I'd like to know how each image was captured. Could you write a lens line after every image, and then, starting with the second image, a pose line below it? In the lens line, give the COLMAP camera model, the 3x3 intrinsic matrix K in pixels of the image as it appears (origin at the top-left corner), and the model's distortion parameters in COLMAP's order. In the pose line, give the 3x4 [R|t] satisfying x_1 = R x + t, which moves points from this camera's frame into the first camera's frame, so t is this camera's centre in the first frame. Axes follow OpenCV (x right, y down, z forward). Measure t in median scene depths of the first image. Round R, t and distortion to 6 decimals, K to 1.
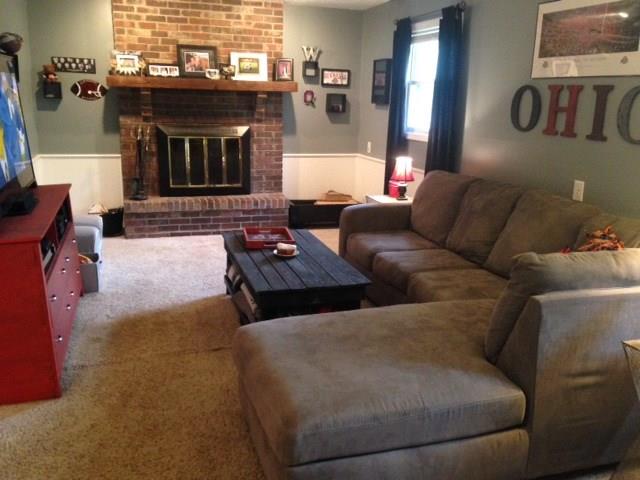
lens RADIAL K [[571.7, 0, 318.0], [0, 571.7, 242.9], [0, 0, 1]] dist [0.190588, -0.275196]
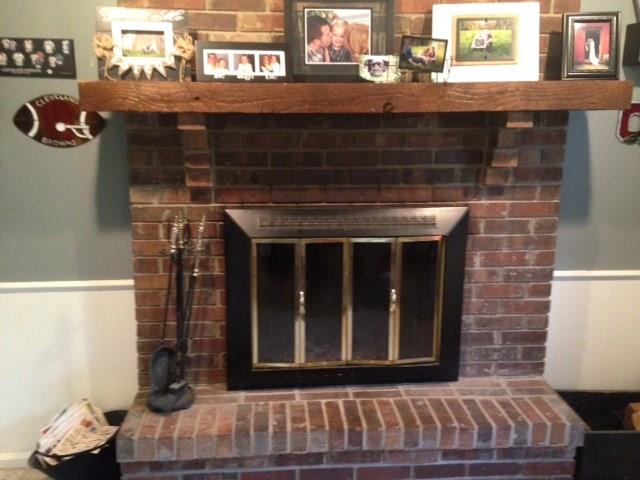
lens RADIAL K [[571.7, 0, 318.0], [0, 571.7, 242.9], [0, 0, 1]] dist [0.190588, -0.275196]
pose [[0.972103, 0.036213, -0.231742, -0.131865], [-0.041613, 0.998963, -0.018454, -0.176976], [0.230834, 0.027583, 0.972602, 0.654199]]
